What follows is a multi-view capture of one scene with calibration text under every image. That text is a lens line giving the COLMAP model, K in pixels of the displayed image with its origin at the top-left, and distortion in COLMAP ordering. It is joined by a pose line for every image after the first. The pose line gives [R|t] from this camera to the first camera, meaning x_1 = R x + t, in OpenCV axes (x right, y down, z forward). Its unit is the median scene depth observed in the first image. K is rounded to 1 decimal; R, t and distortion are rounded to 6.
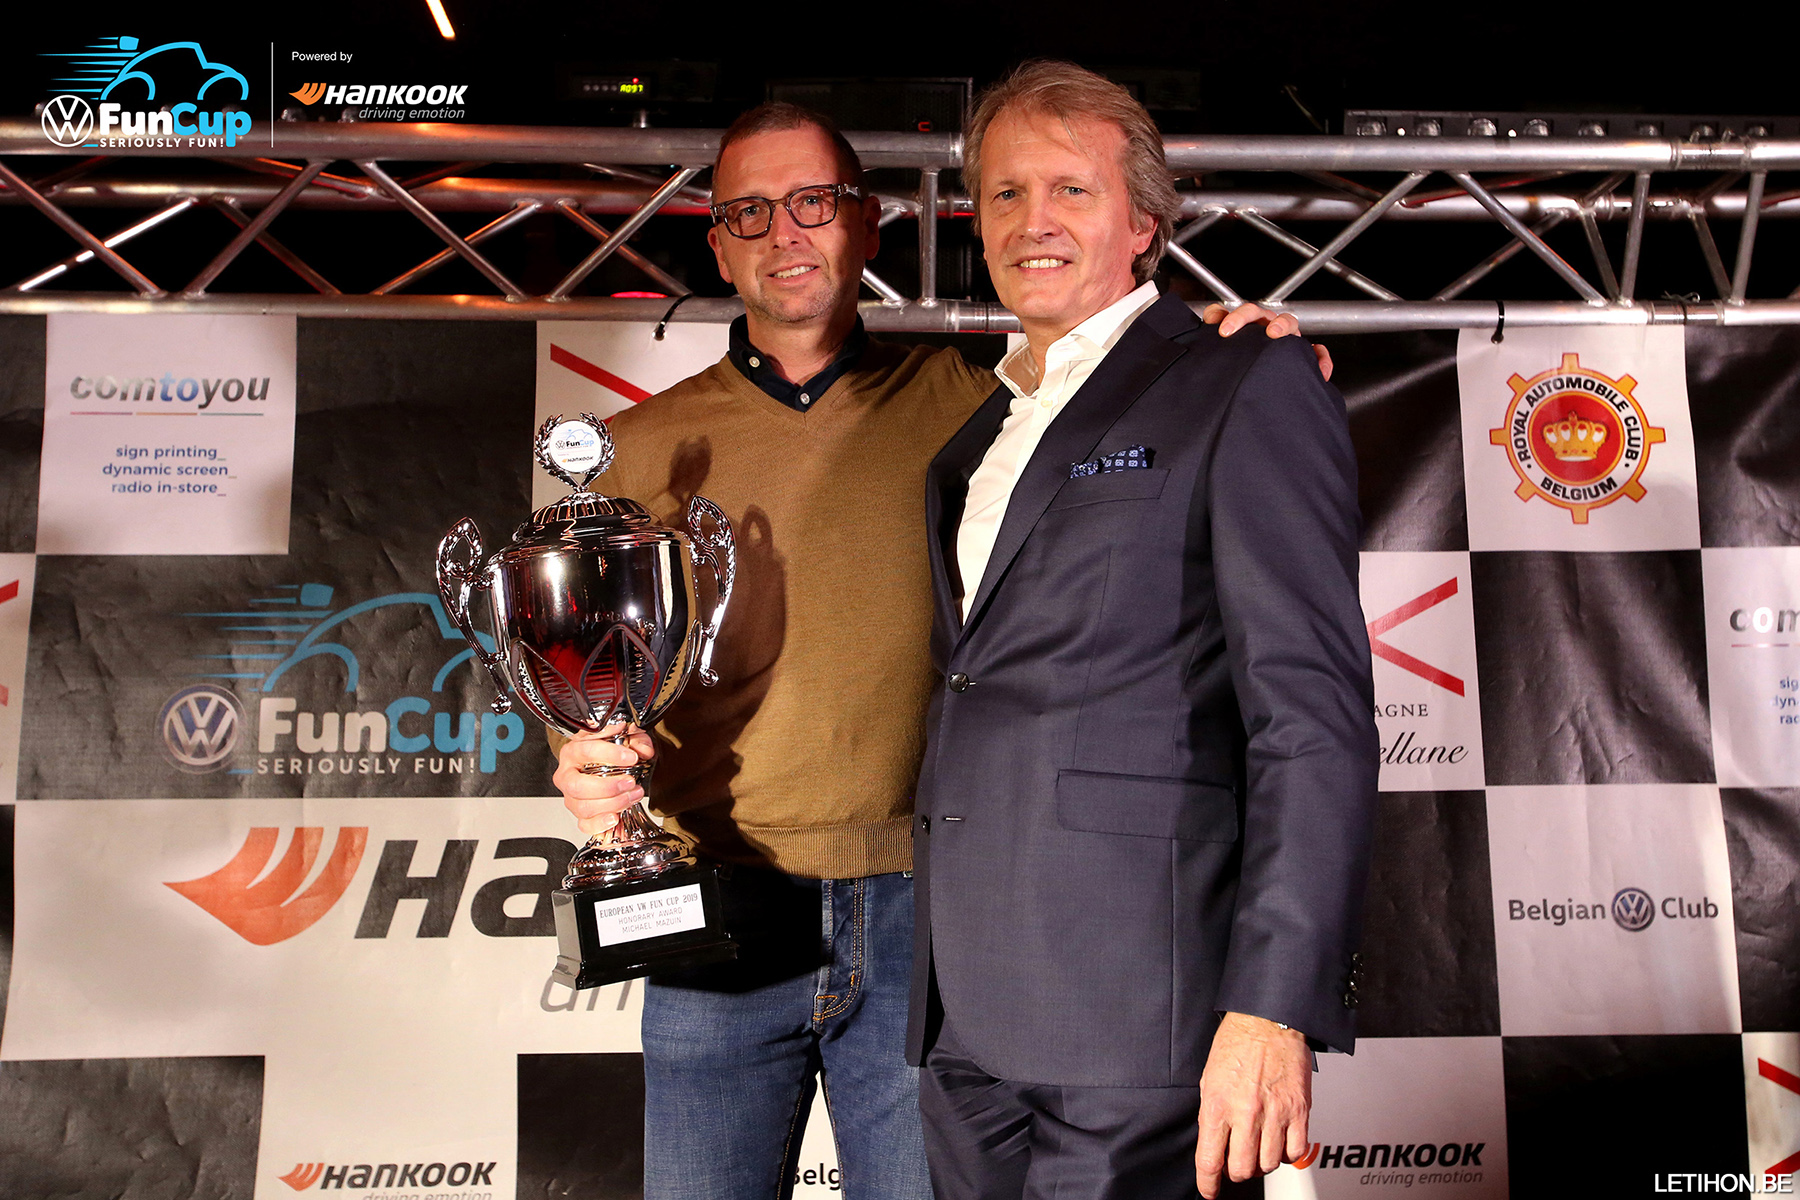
lens RADIAL K [[1938.4, 0, 954.4], [0, 1938.4, 495.5], [0, 0, 1]] dist [-0.017912, 0.123722]
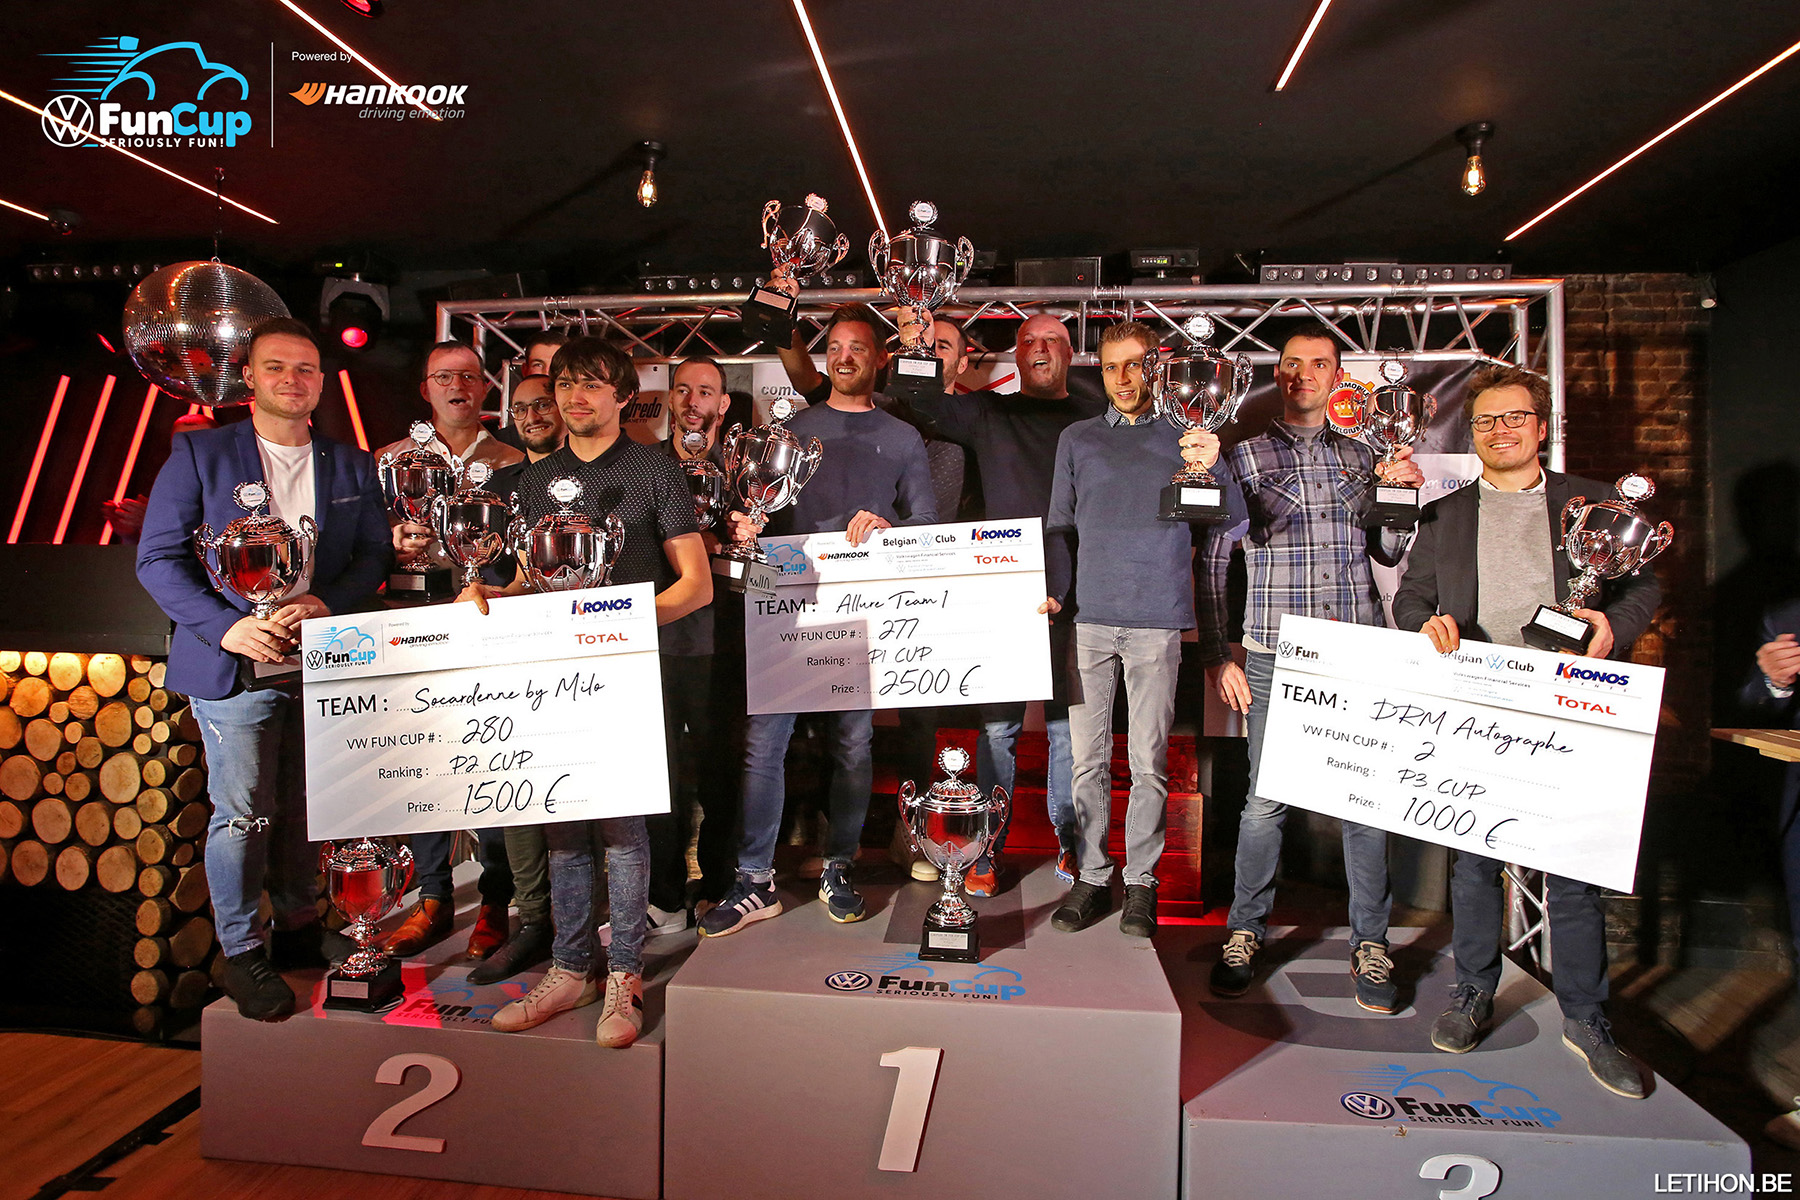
lens RADIAL K [[952.4, 0, 916.4], [0, 952.4, 552.2], [0, 0, 1]] dist [-0.073918, 0.035097]
pose [[0.984059, 0.021598, -0.176527, -0.001746], [0.001913, 0.991255, 0.131945, -0.005873], [0.177833, -0.130179, 0.975412, -0.268517]]
